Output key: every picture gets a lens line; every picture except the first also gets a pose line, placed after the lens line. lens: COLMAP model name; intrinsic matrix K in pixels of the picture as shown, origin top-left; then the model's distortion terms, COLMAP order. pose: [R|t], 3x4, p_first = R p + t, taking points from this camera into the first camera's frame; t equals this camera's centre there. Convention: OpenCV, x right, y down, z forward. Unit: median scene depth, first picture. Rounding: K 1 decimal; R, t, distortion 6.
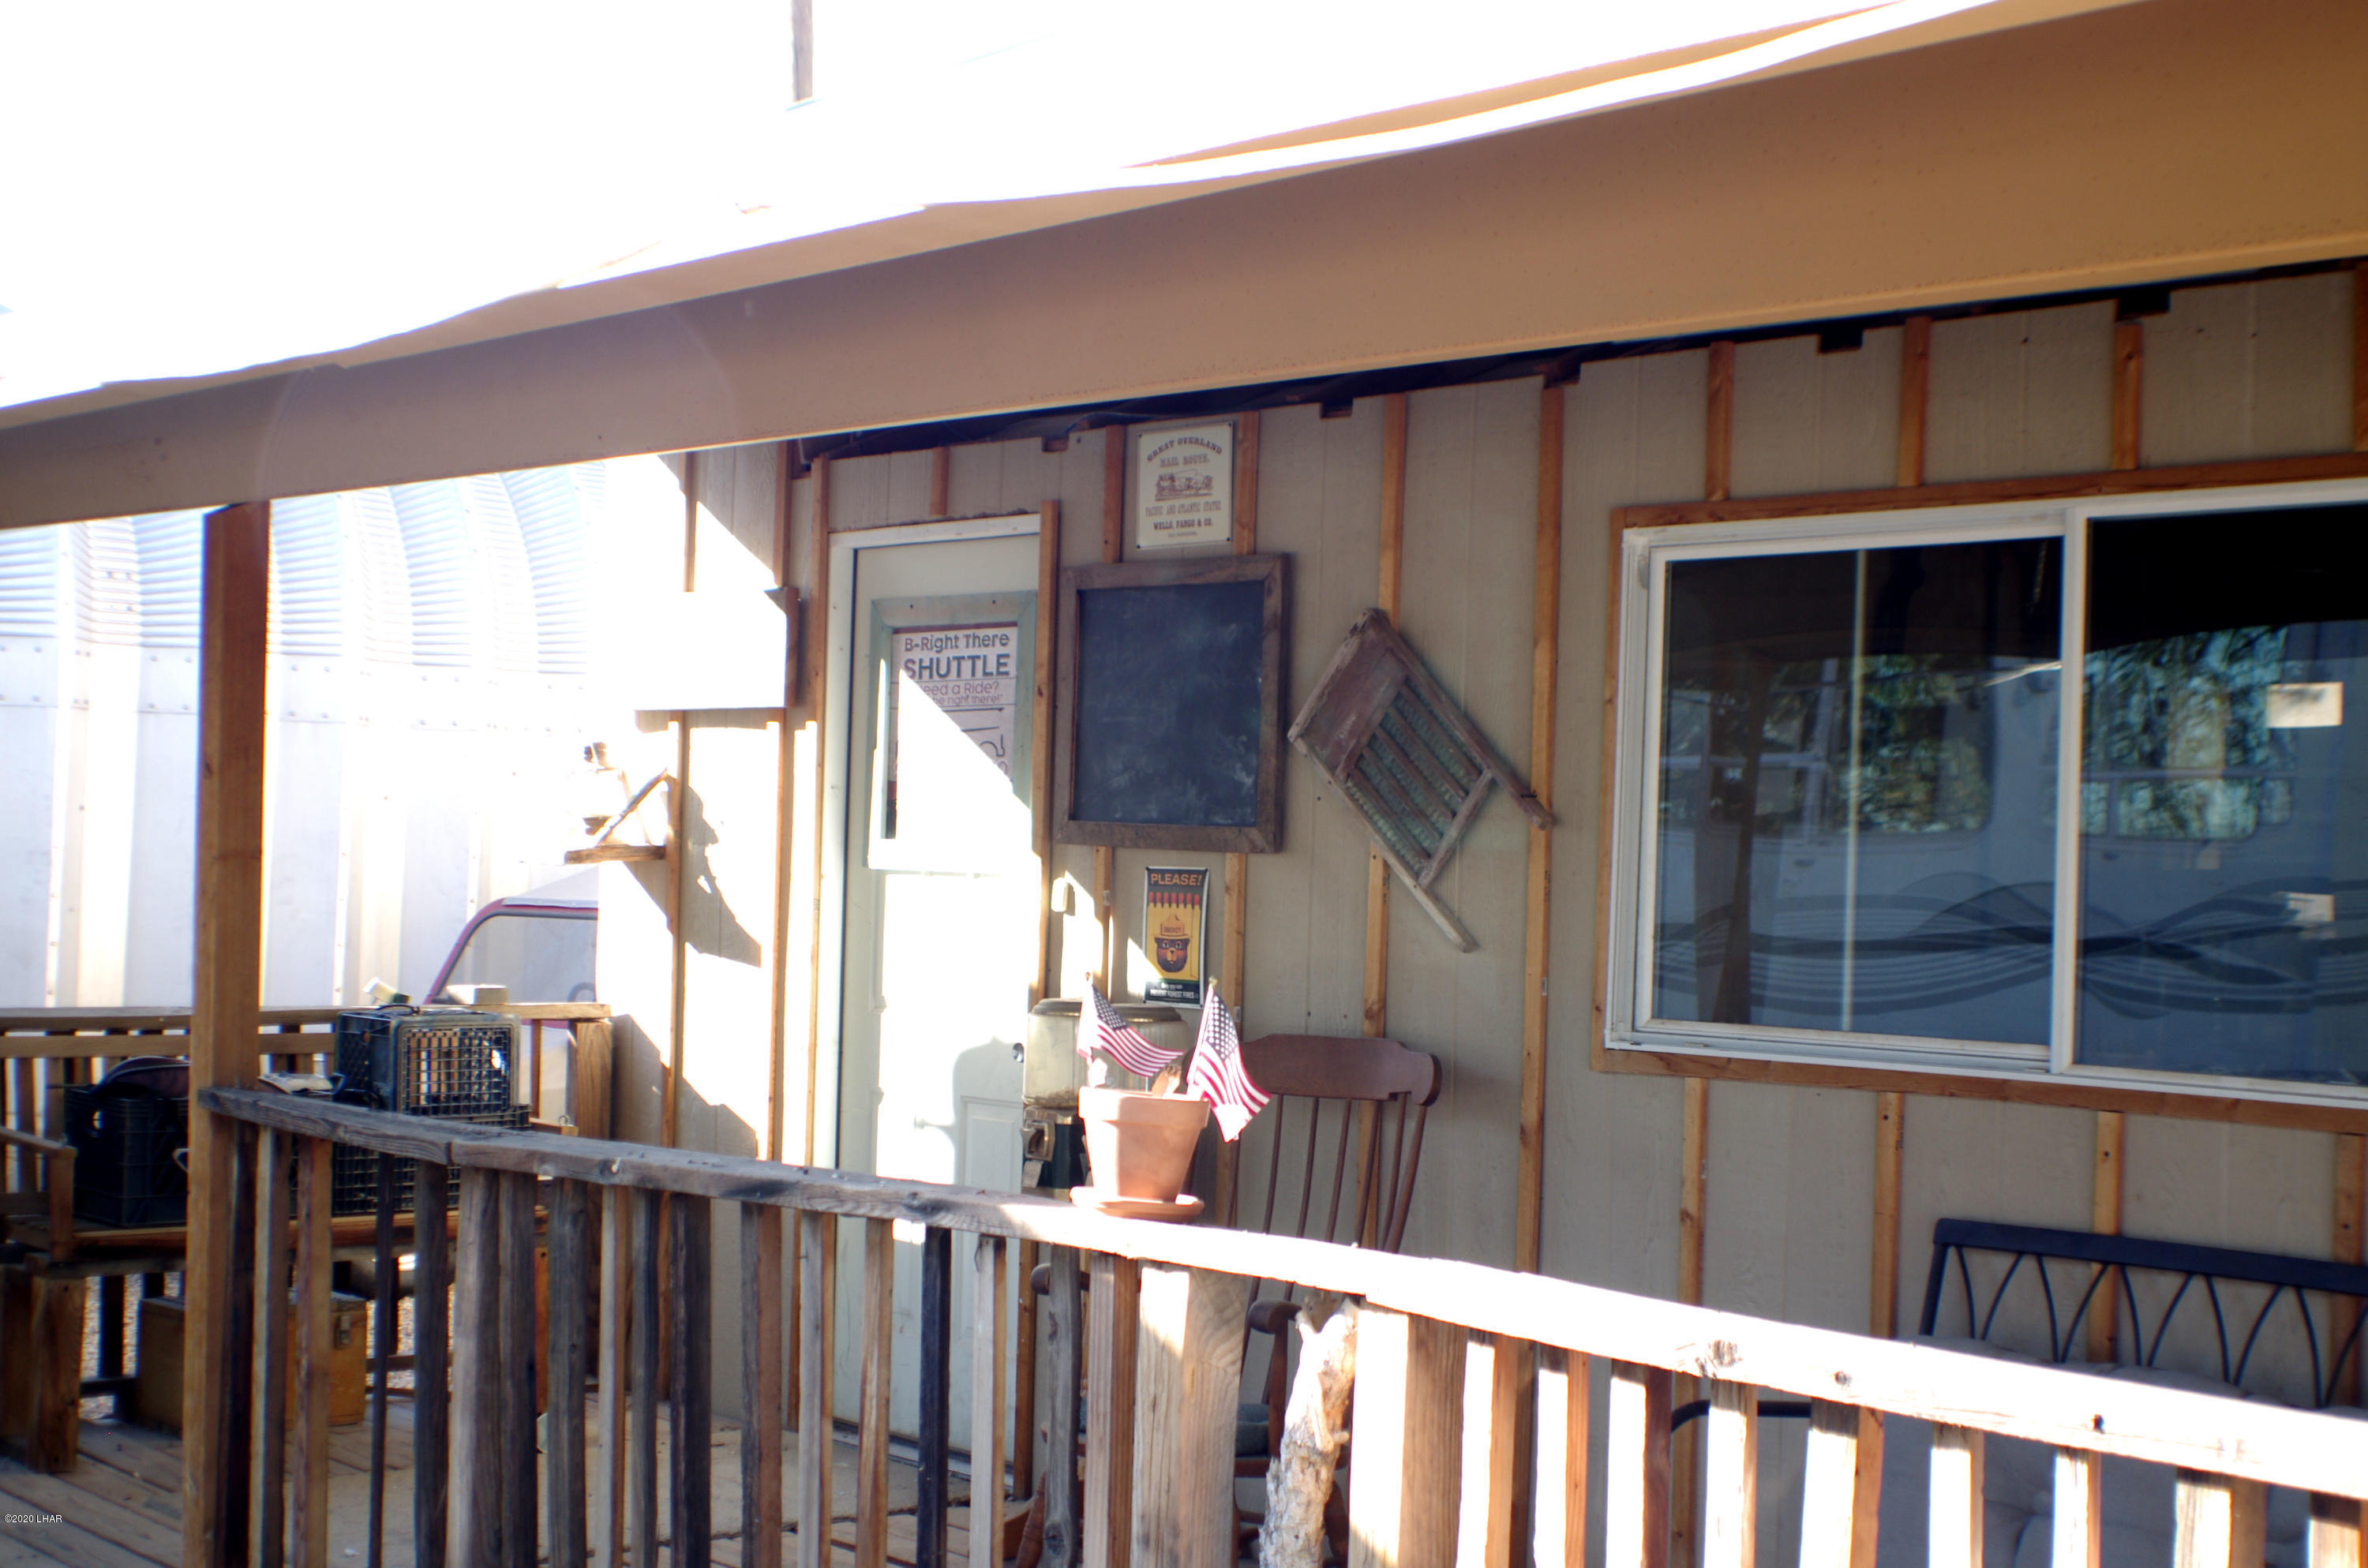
lens RADIAL K [[4320.2, 0, 1172.4], [0, 4320.2, 781.3], [0, 0, 1]] dist [0.019577, 0.000000]
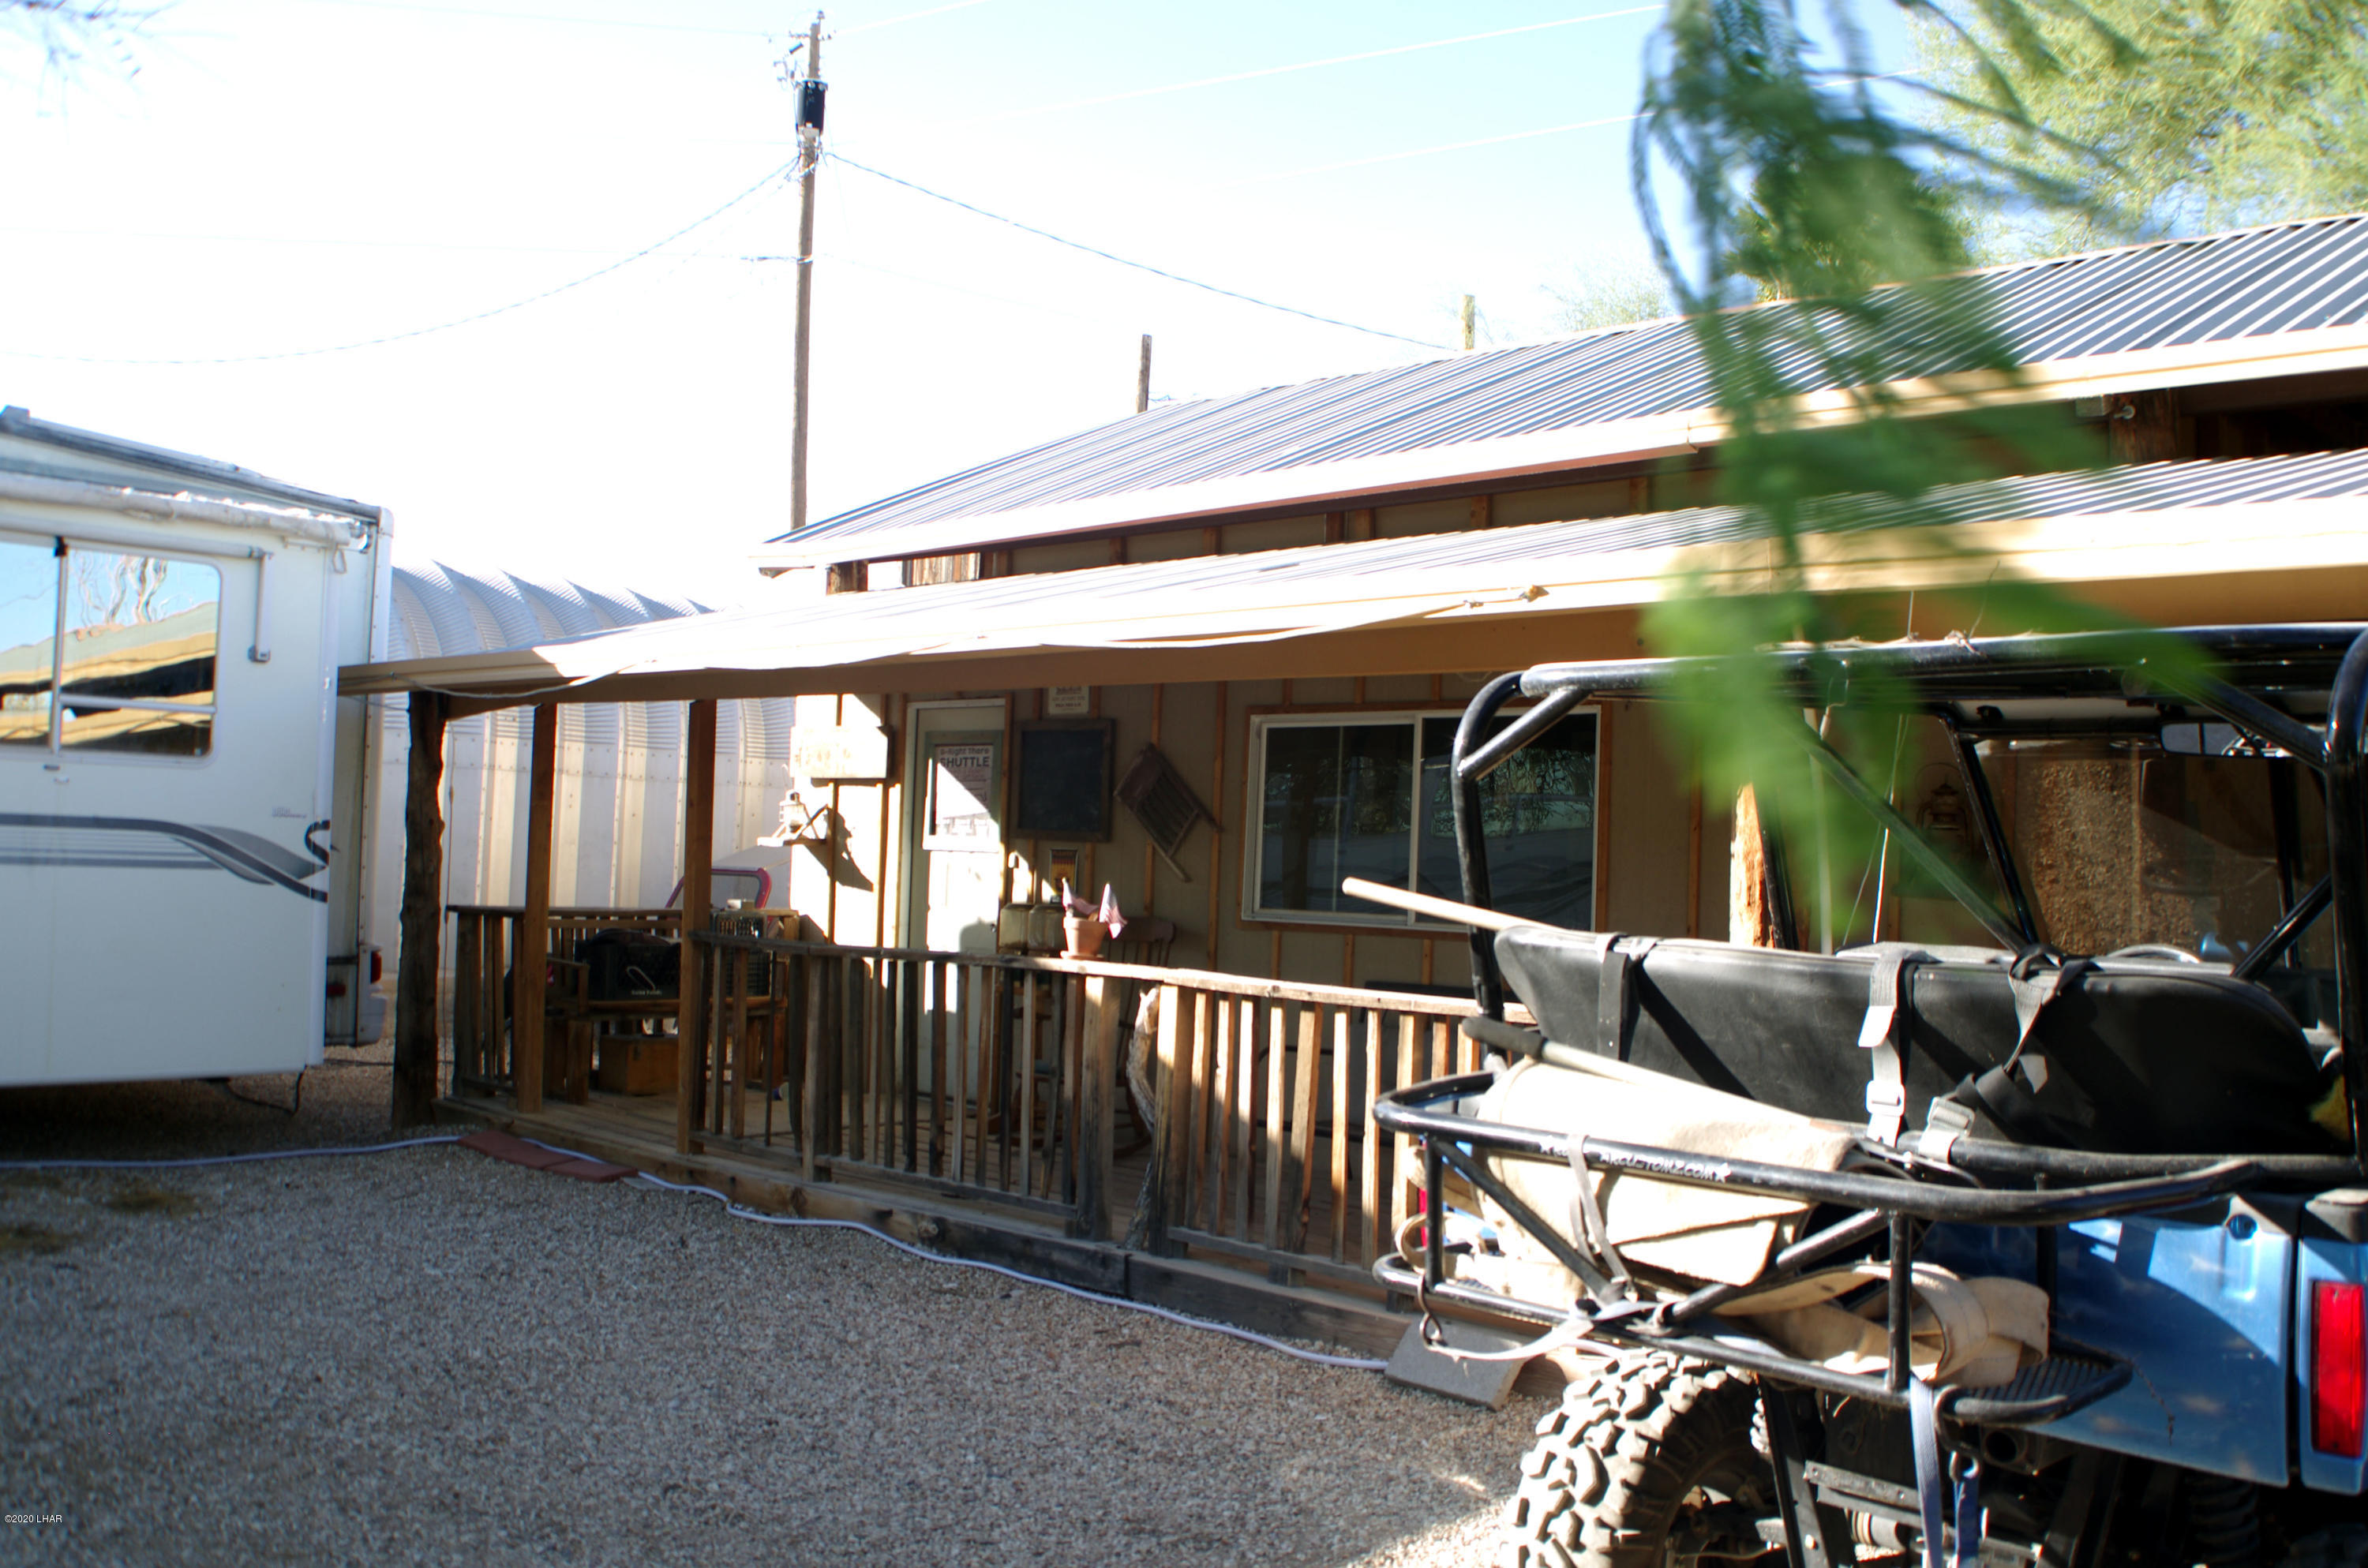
lens RADIAL K [[2560.4, 0, 1188.6], [0, 2560.4, 783.6], [0, 0, 1]] dist [-0.019888, 0.000000]
pose [[0.996932, 0.009251, 0.077727, -0.042493], [-0.008477, 0.999911, -0.010278, -0.002014], [-0.077815, 0.009587, 0.996922, -0.435876]]
